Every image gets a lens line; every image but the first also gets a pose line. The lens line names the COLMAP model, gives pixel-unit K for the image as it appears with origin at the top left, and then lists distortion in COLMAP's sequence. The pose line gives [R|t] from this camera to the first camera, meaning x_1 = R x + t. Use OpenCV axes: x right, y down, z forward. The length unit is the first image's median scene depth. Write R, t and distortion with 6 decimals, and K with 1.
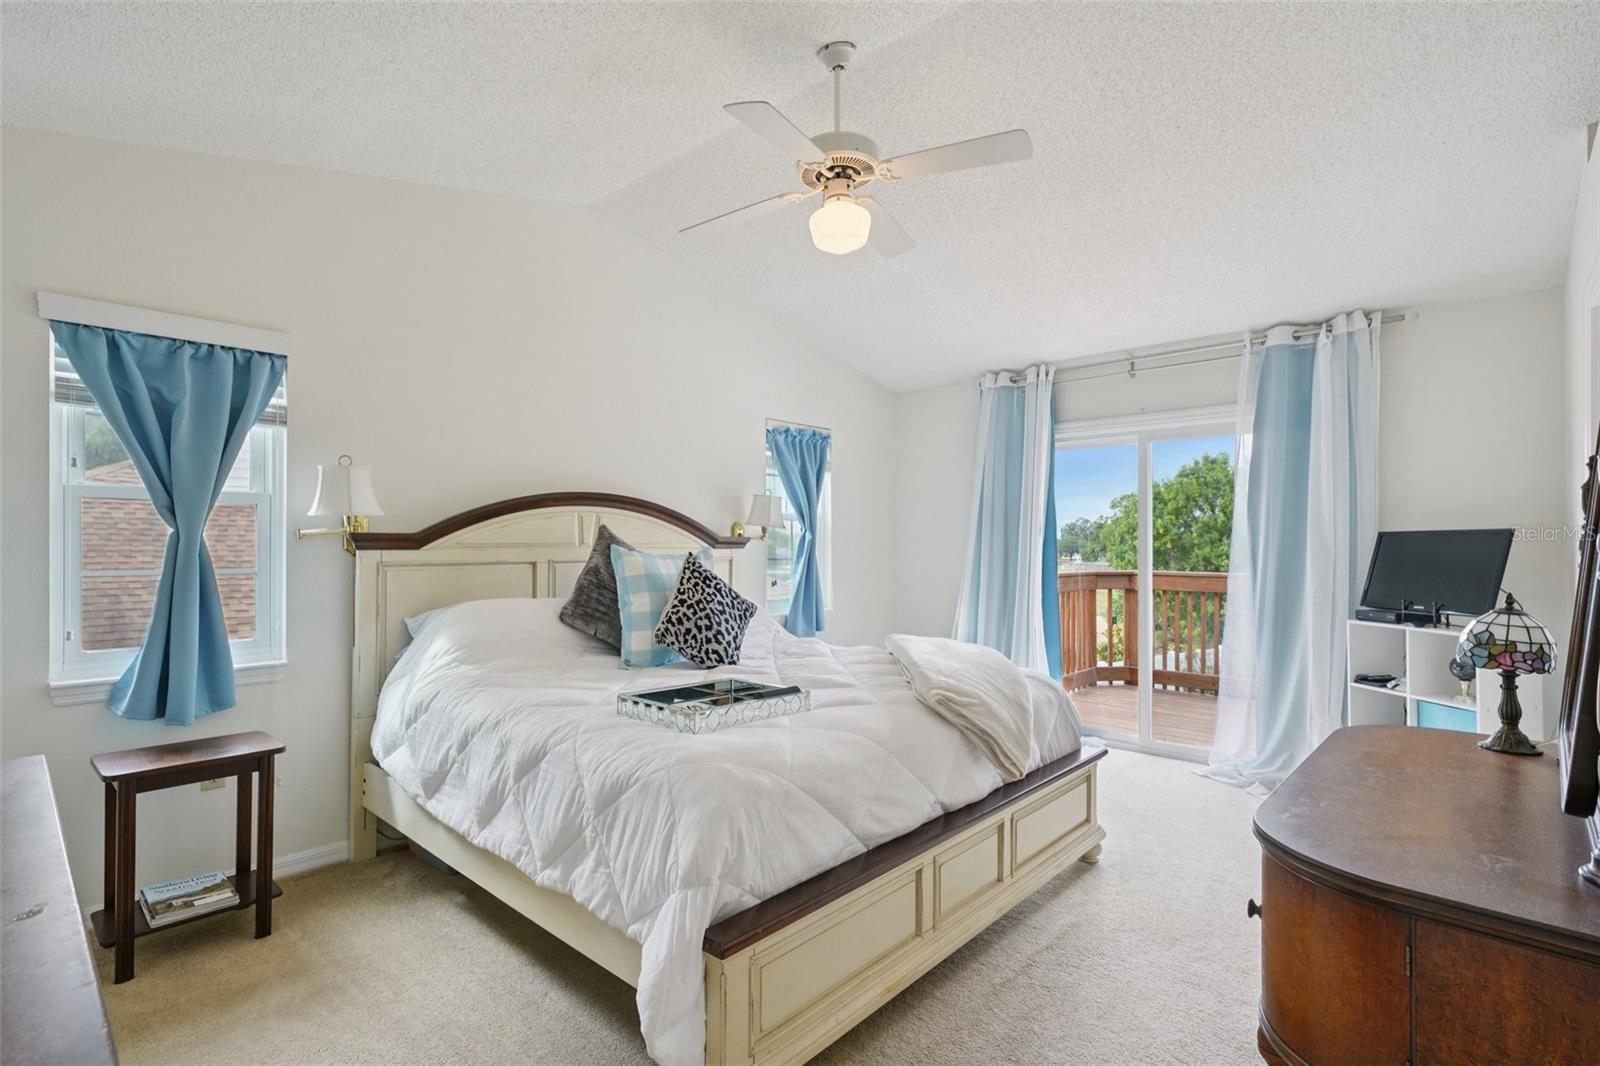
lens RADIAL K [[761.6, 0, 790.8], [0, 761.6, 541.6], [0, 0, 1]] dist [-0.000472, -0.000554]
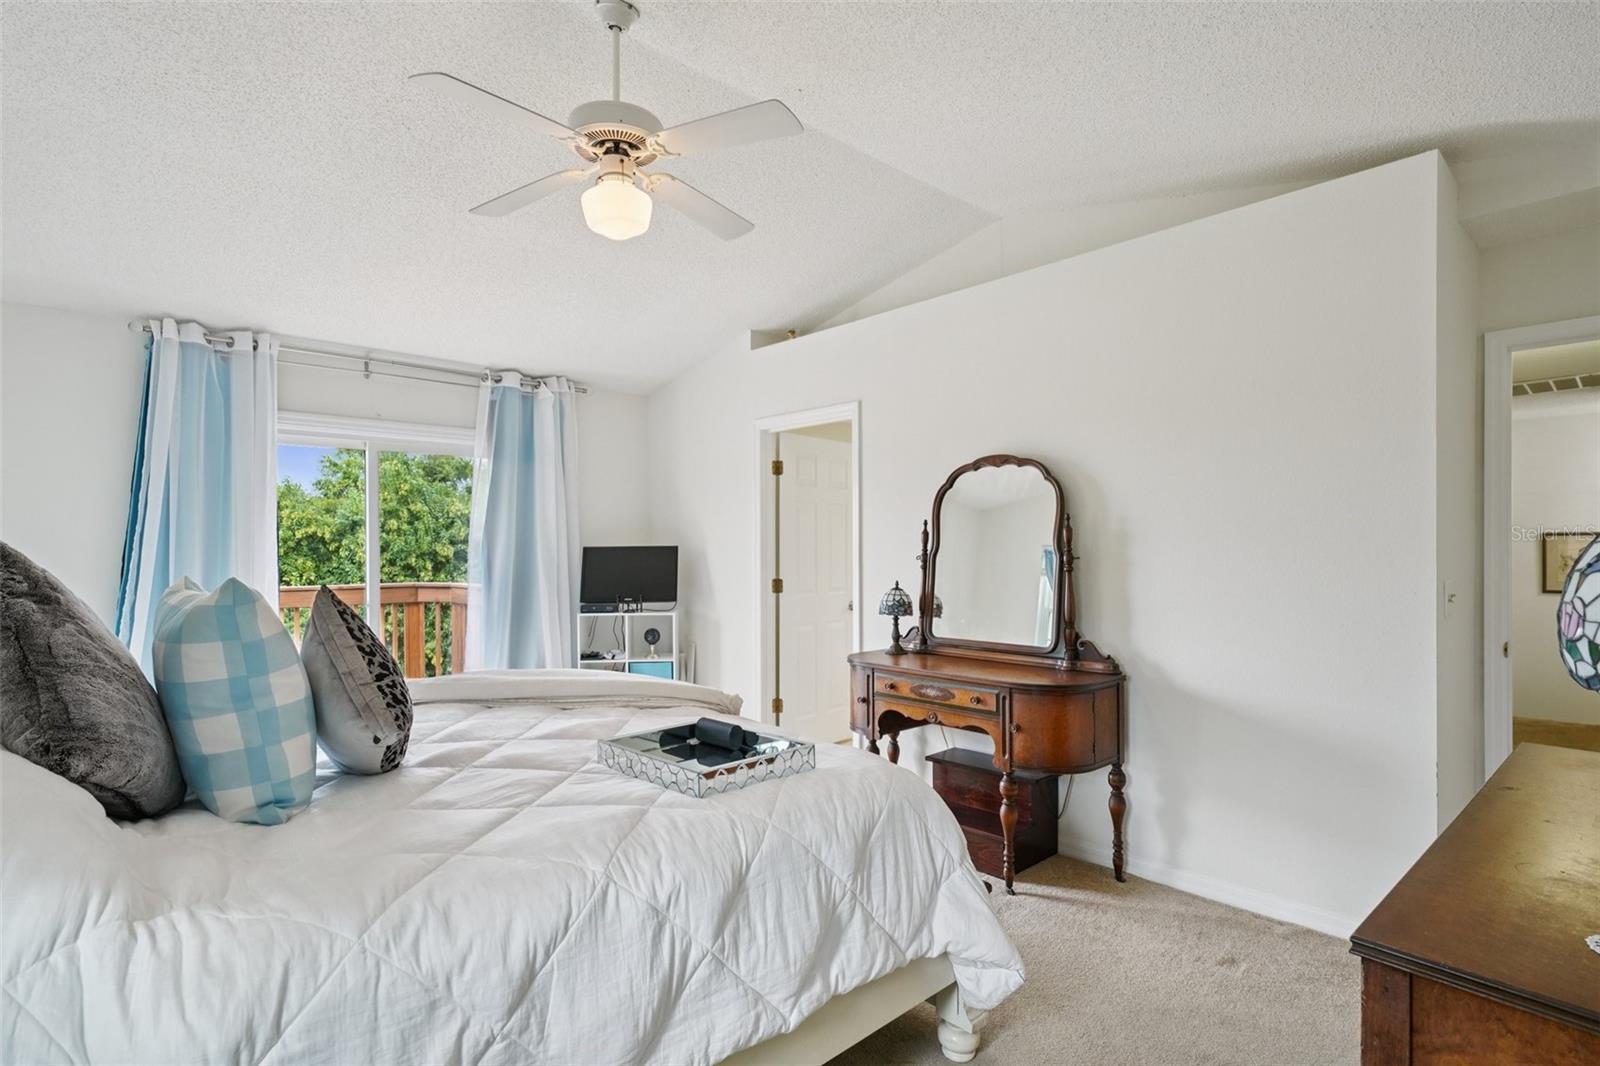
lens RADIAL K [[811.8, 0, 791.4], [0, 811.8, 537.0], [0, 0, 1]] dist [0.013650, 0.000125]
pose [[0.073066, 0.007958, 0.997295, -1.056959], [0.002034, 0.999965, -0.008128, -0.028616], [-0.997325, 0.002622, 0.073047, 0.870419]]
